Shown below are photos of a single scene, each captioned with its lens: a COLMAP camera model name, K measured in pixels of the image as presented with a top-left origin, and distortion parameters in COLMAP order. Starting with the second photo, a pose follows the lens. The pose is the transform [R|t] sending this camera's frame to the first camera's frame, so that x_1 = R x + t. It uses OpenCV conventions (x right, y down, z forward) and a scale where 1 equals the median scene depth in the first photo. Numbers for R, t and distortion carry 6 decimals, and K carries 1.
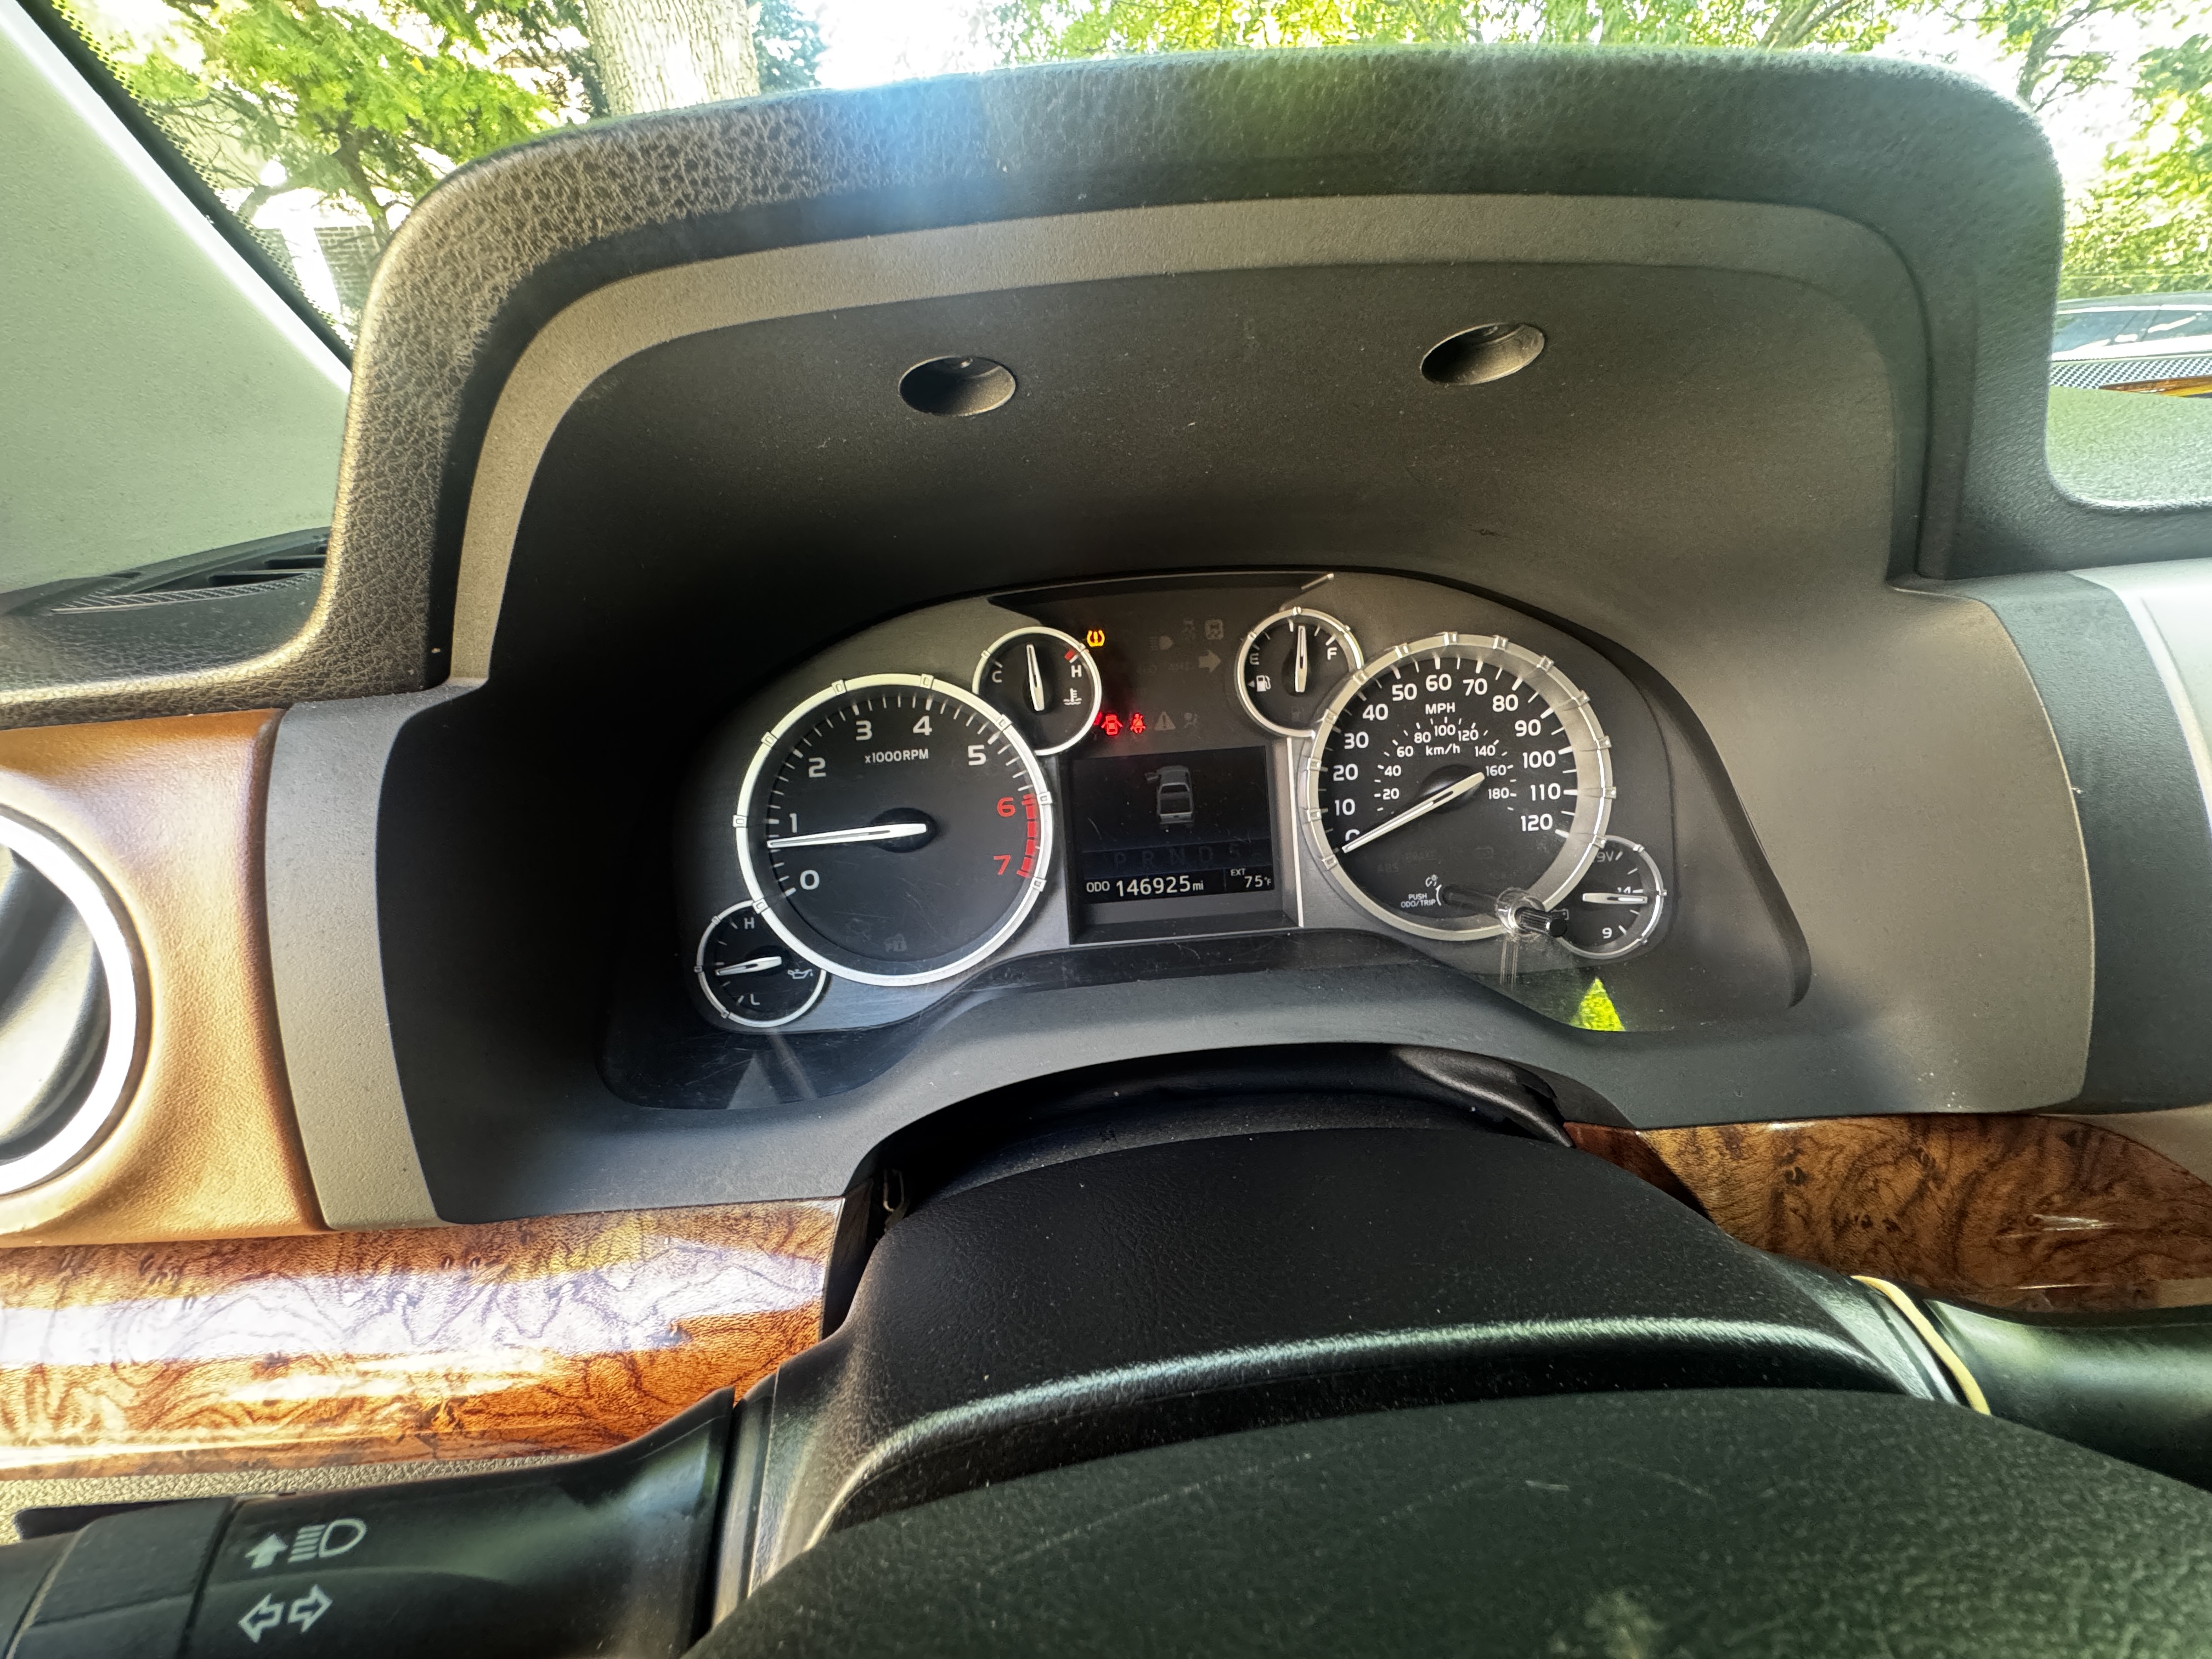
lens RADIAL K [[888.3, 0, 1104.1], [0, 888.3, 837.4], [0, 0, 1]] dist [-0.004958, 0.000871]
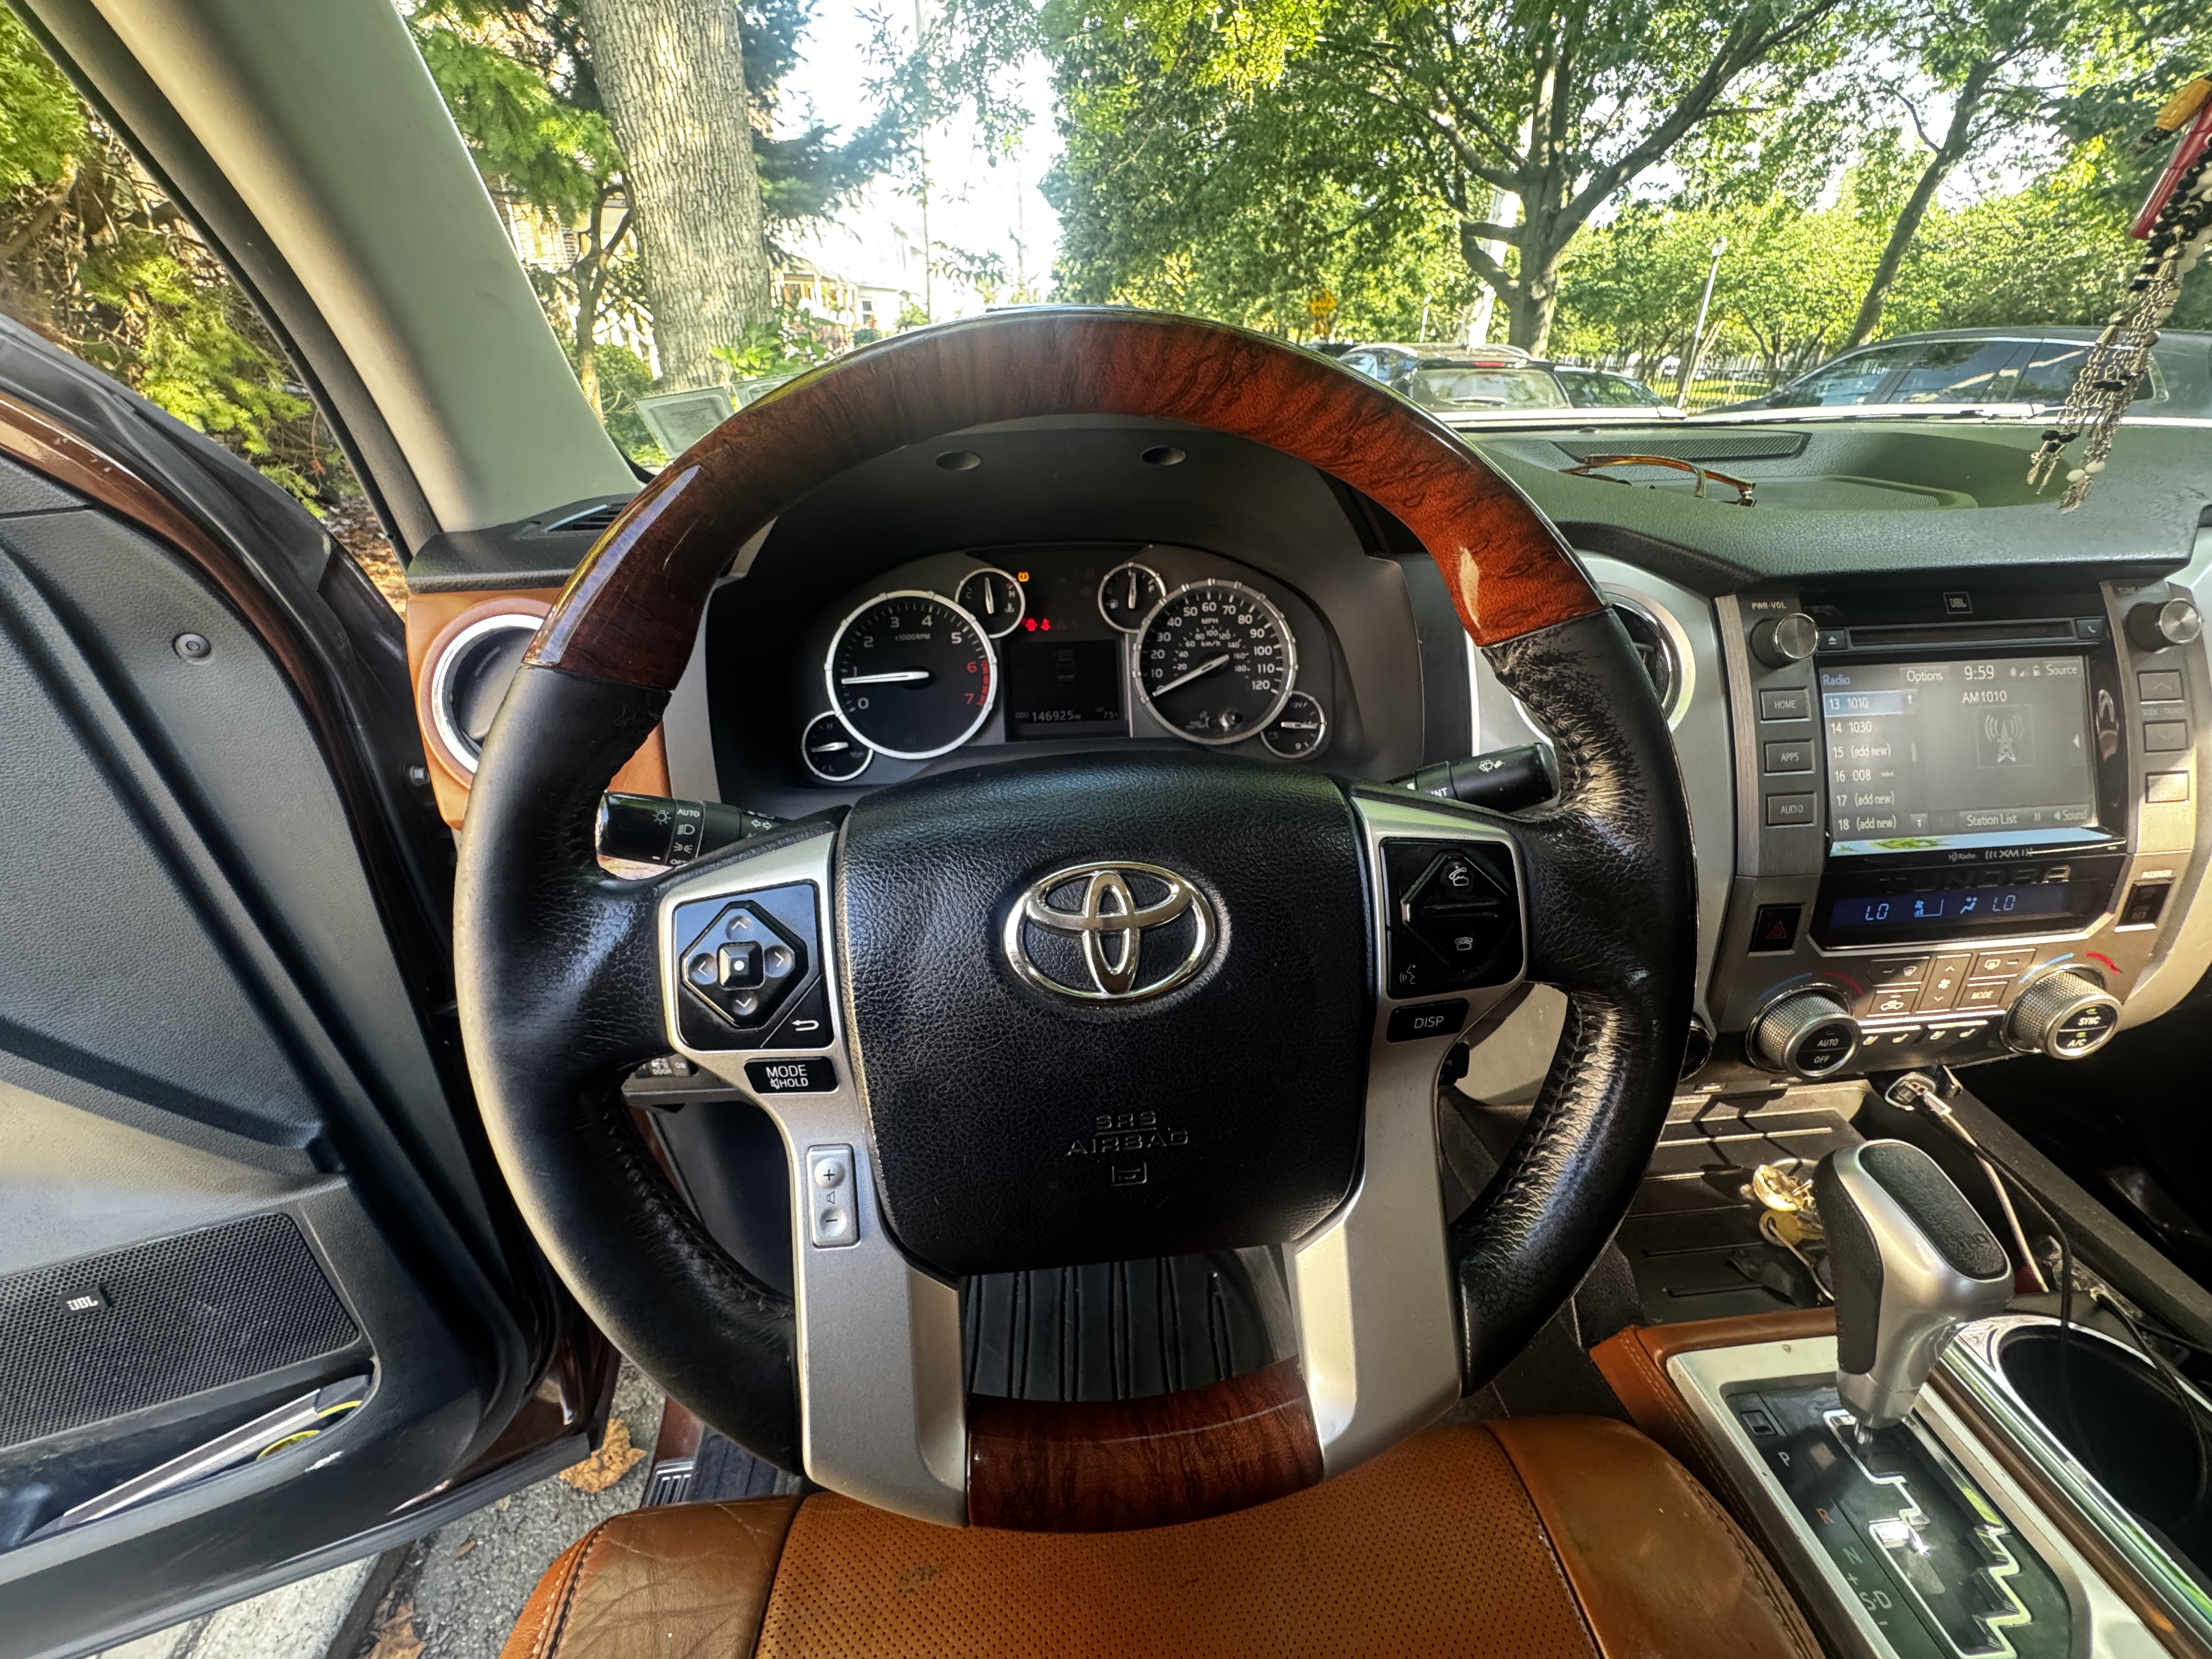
lens RADIAL K [[888.3, 0, 1106.4], [0, 888.3, 825.9], [0, 0, 1]] dist [-0.004958, 0.000871]
pose [[0.998699, 0.020934, 0.046494, 0.087516], [-0.021356, 0.999735, 0.008585, 0.269142], [-0.046302, -0.009566, 0.998882, -0.835890]]
